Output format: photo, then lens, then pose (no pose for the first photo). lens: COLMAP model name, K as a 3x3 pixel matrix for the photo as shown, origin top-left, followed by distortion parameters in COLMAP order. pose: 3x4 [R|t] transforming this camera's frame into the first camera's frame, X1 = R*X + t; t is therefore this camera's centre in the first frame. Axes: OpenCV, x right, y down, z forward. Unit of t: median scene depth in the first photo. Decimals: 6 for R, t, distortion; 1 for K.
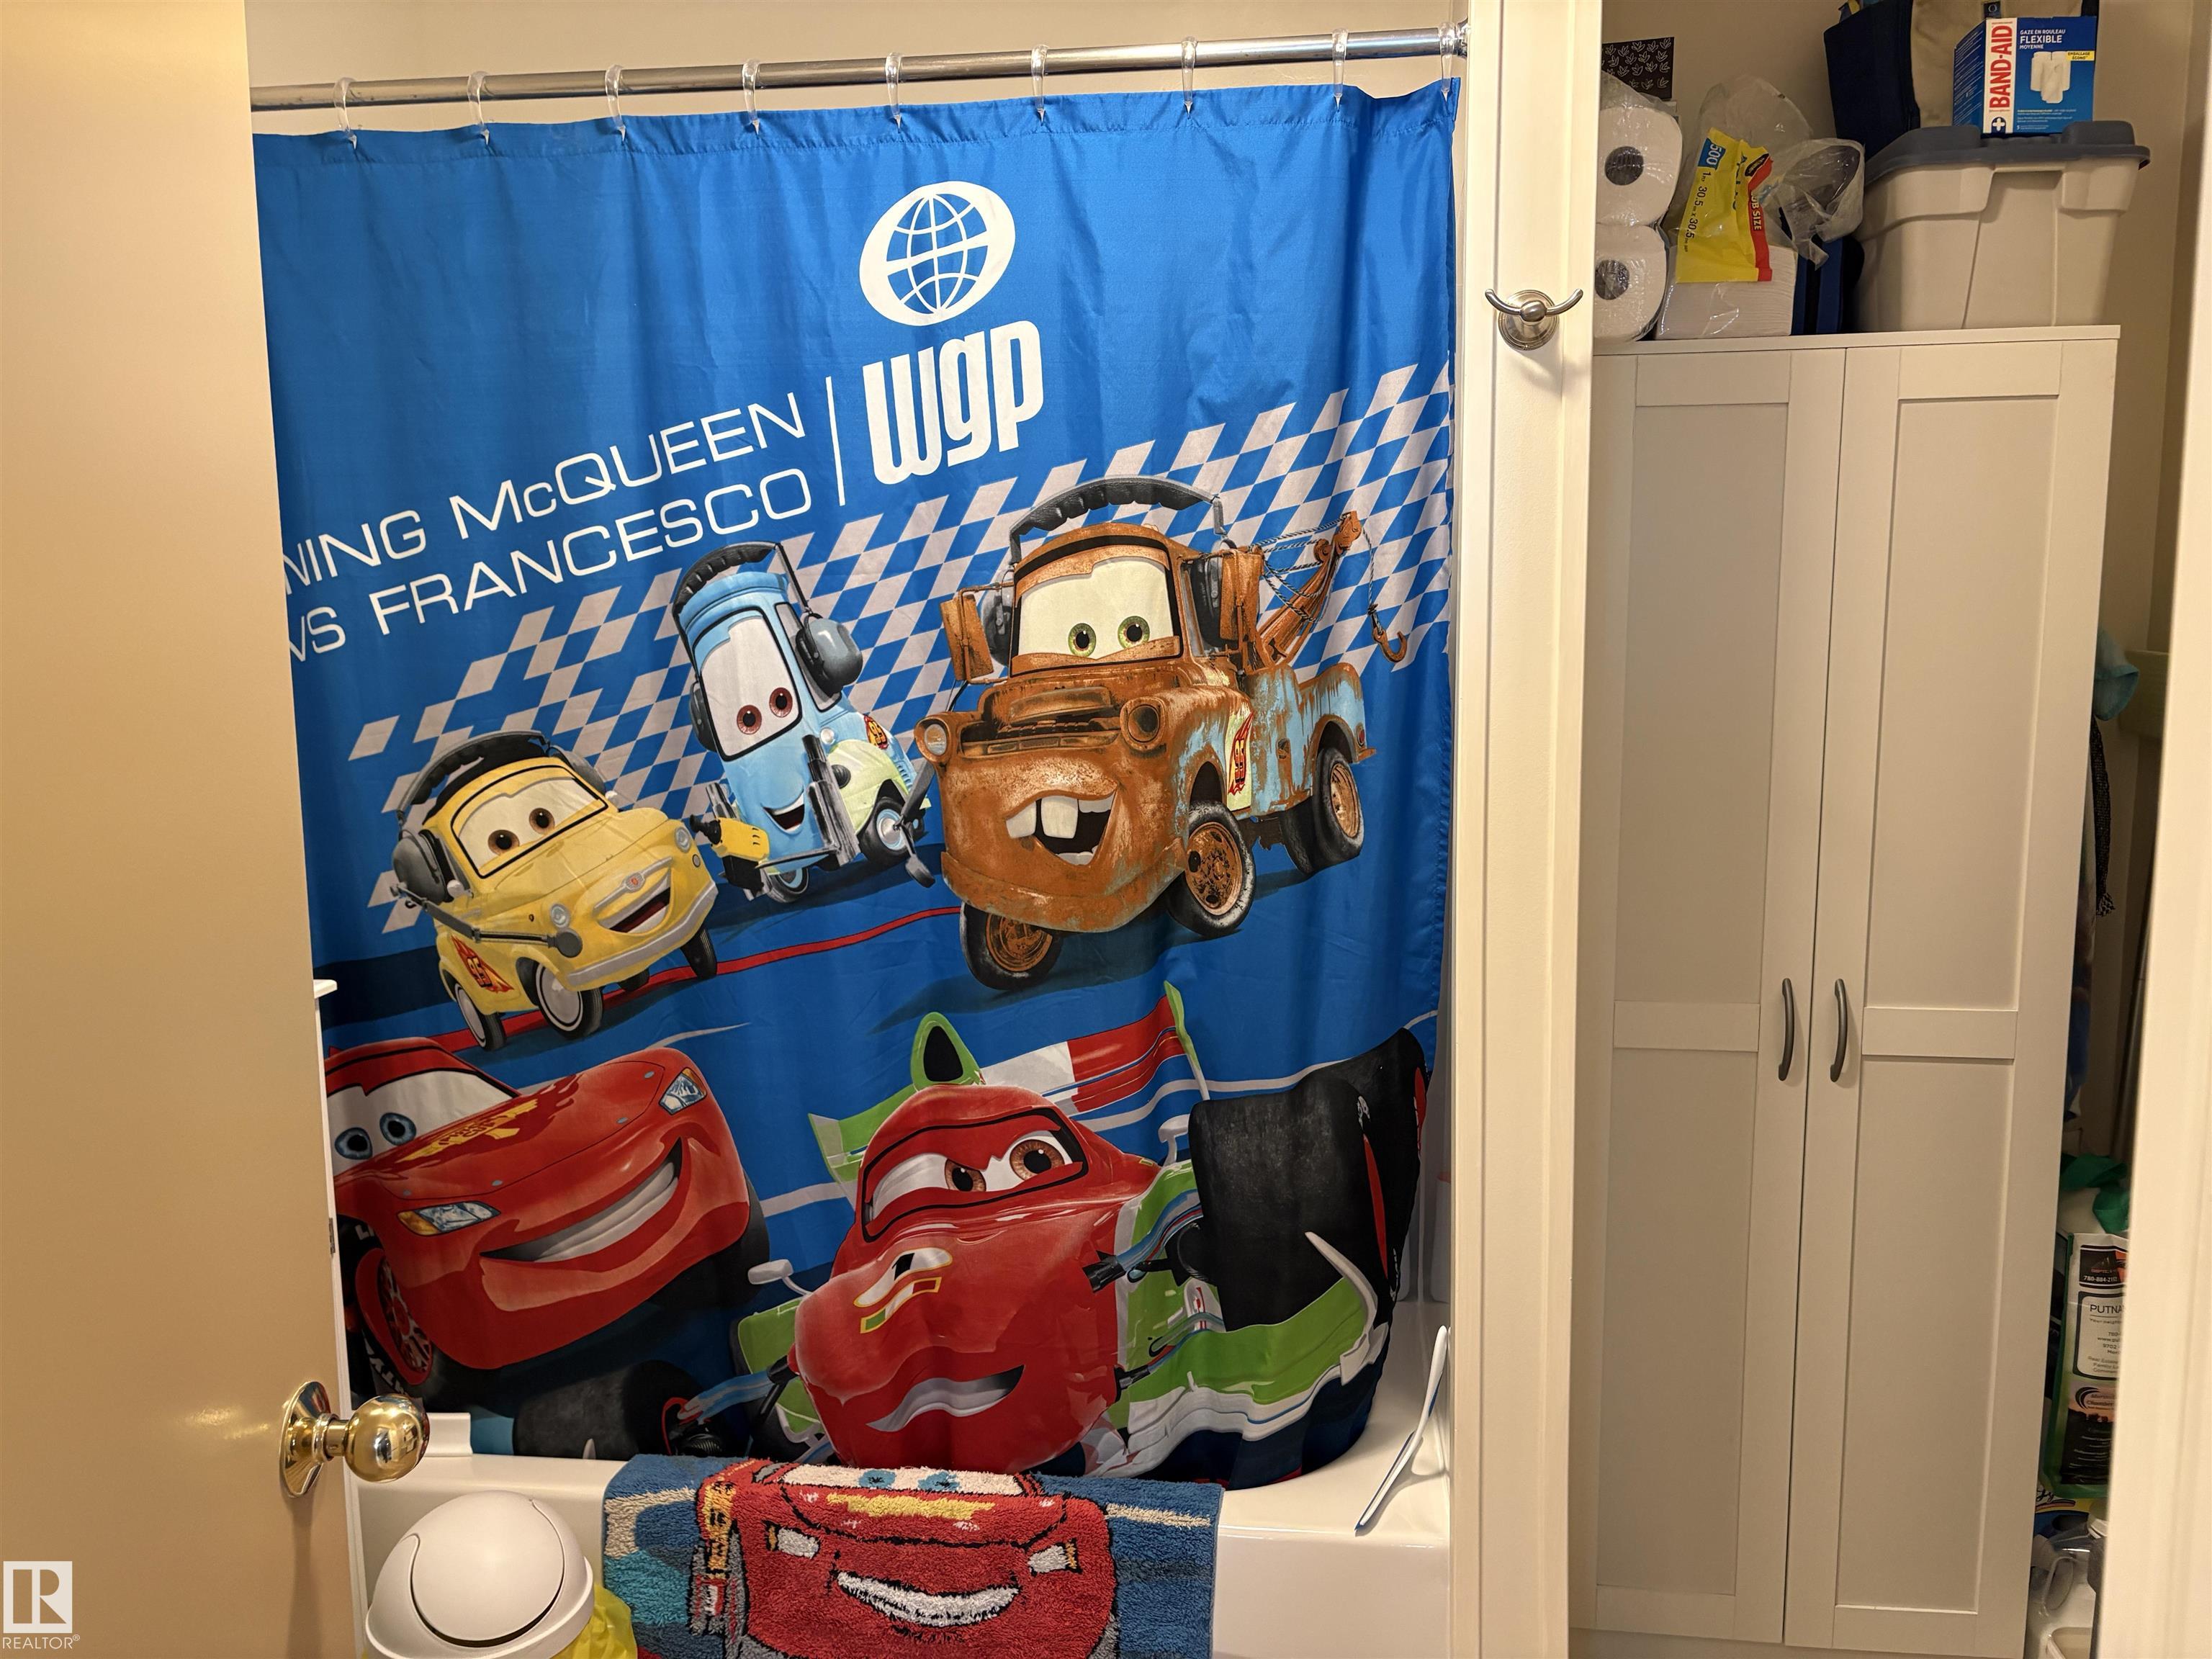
lens RADIAL K [[1669.4, 0, 1096.8], [0, 1669.4, 822.5], [0, 0, 1]] dist [0.054396, -0.063086]
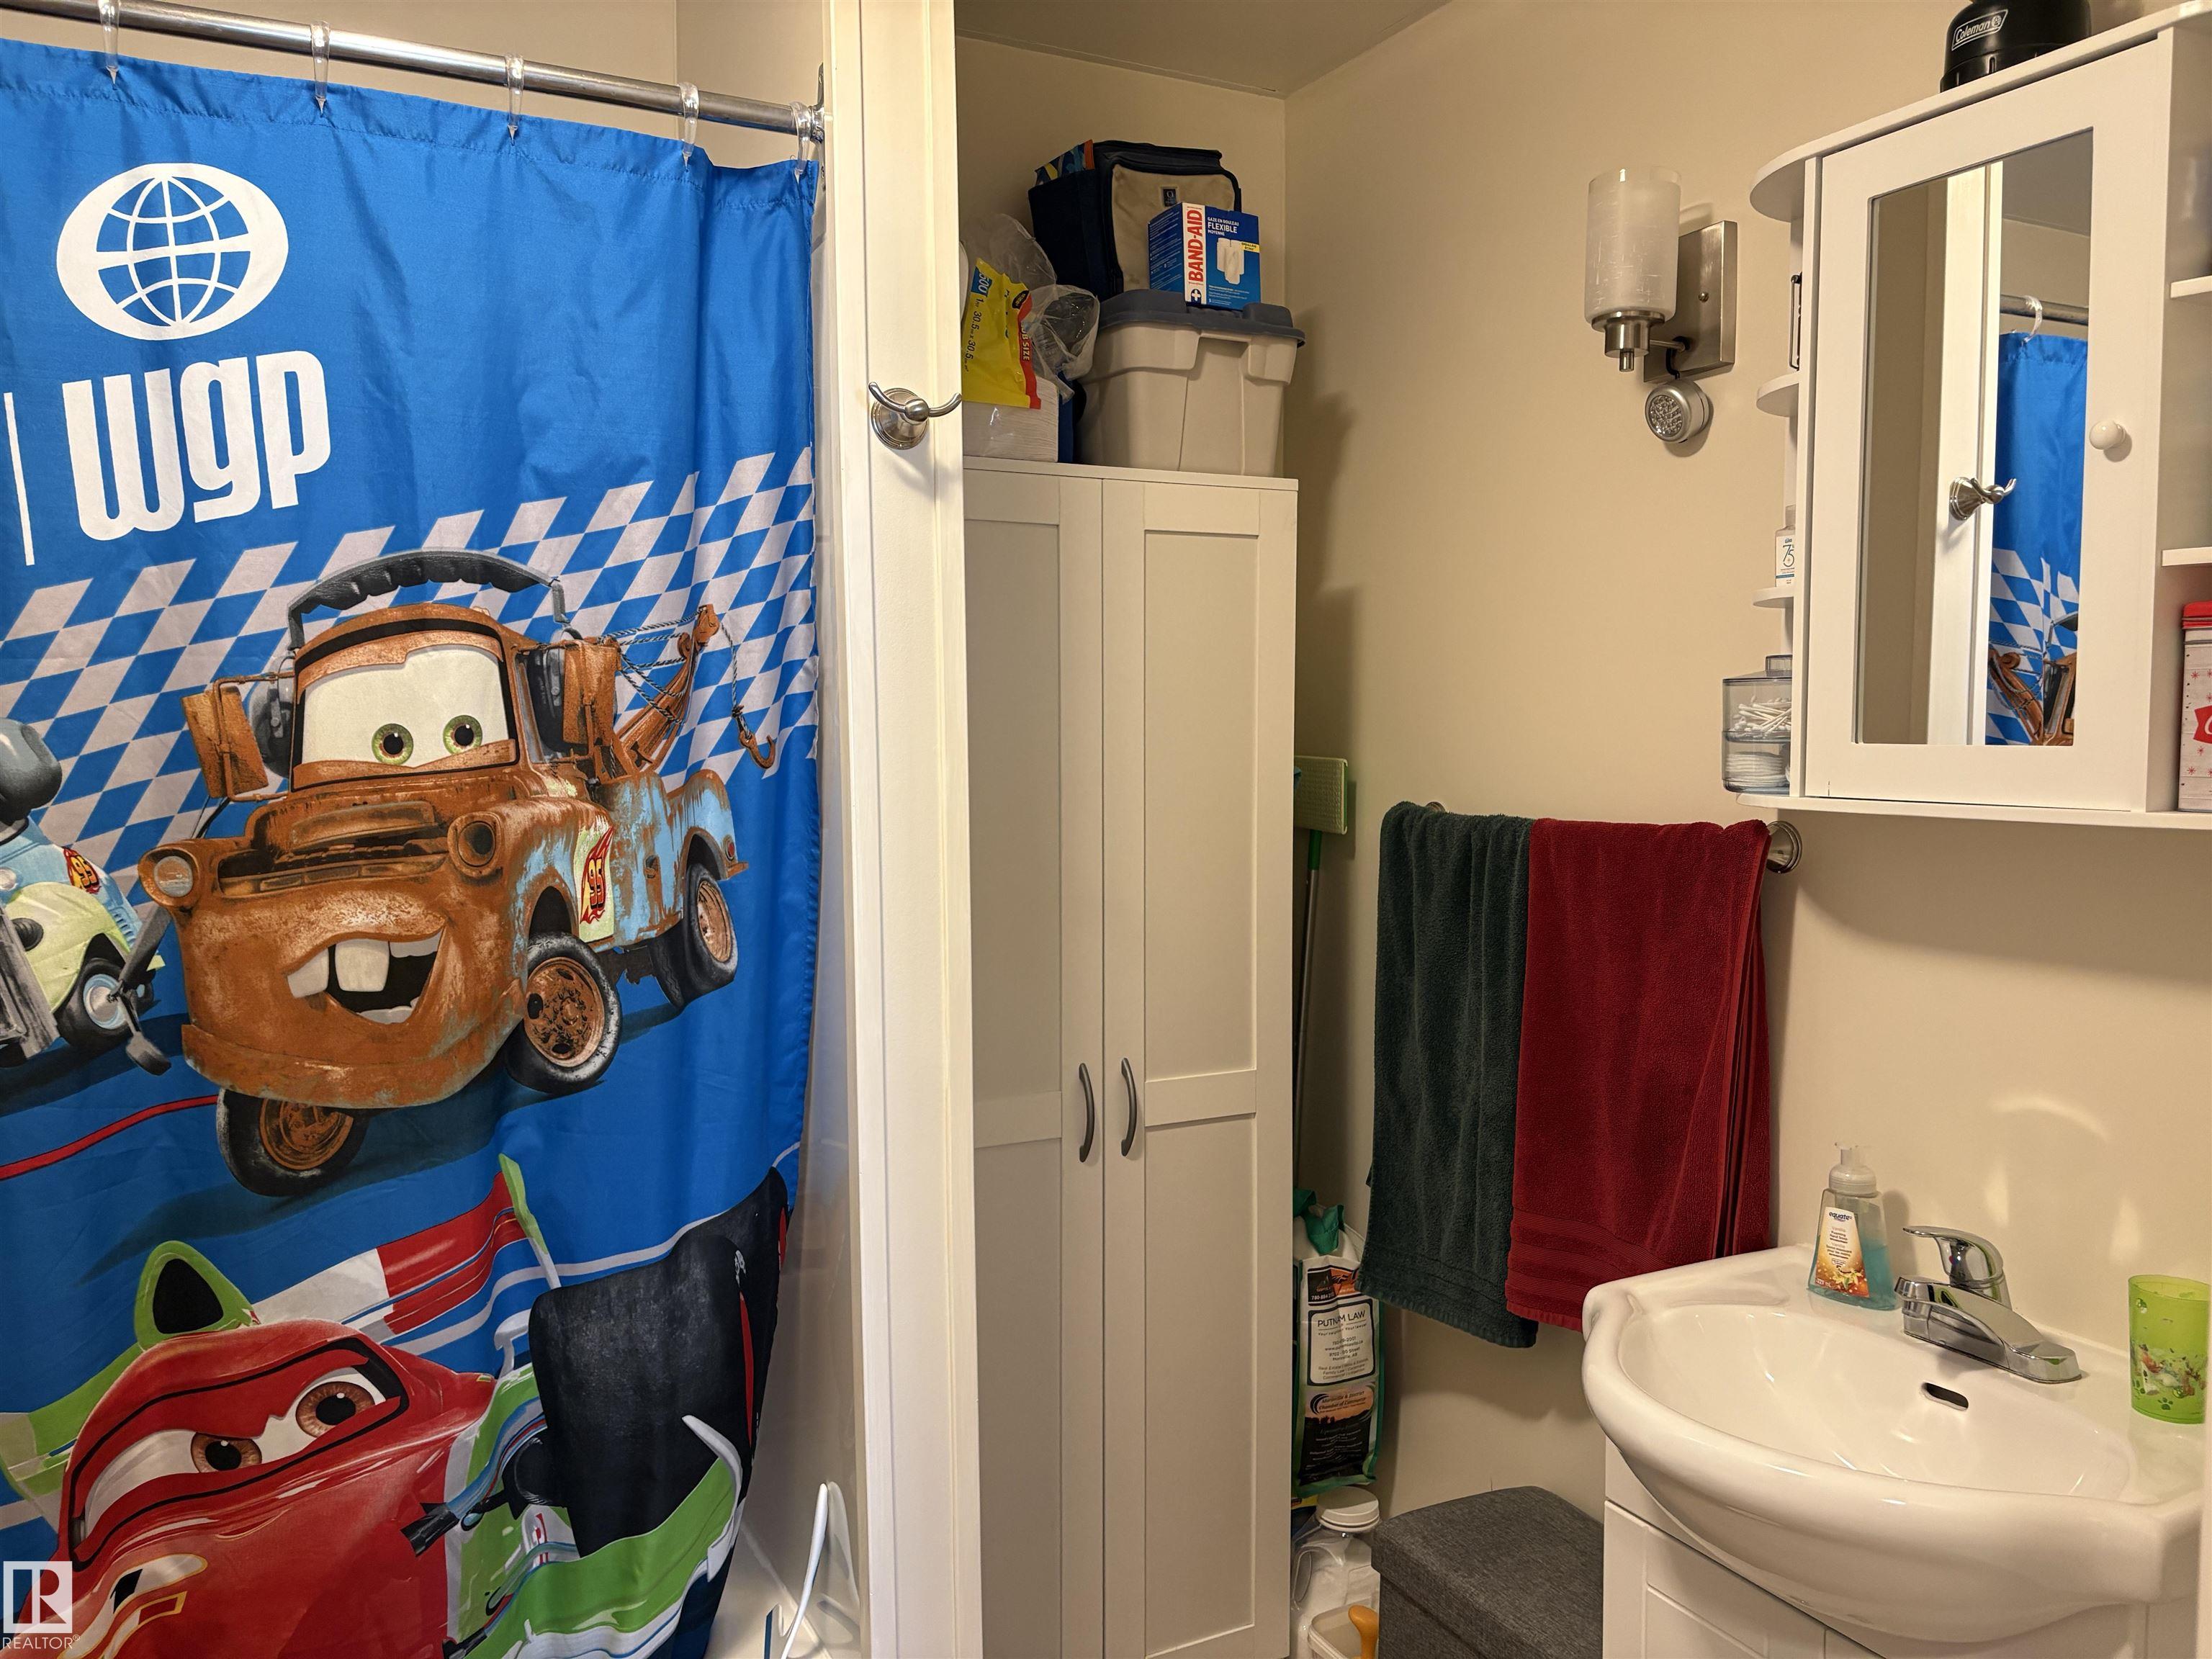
lens RADIAL K [[1669.4, 0, 1102.9], [0, 1669.4, 826.3], [0, 0, 1]] dist [0.054396, -0.063086]
pose [[0.825695, -0.031852, 0.563217, -0.182114], [0.066309, 0.996963, -0.040830, -0.013542], [-0.560206, 0.071060, 0.825300, 0.131533]]
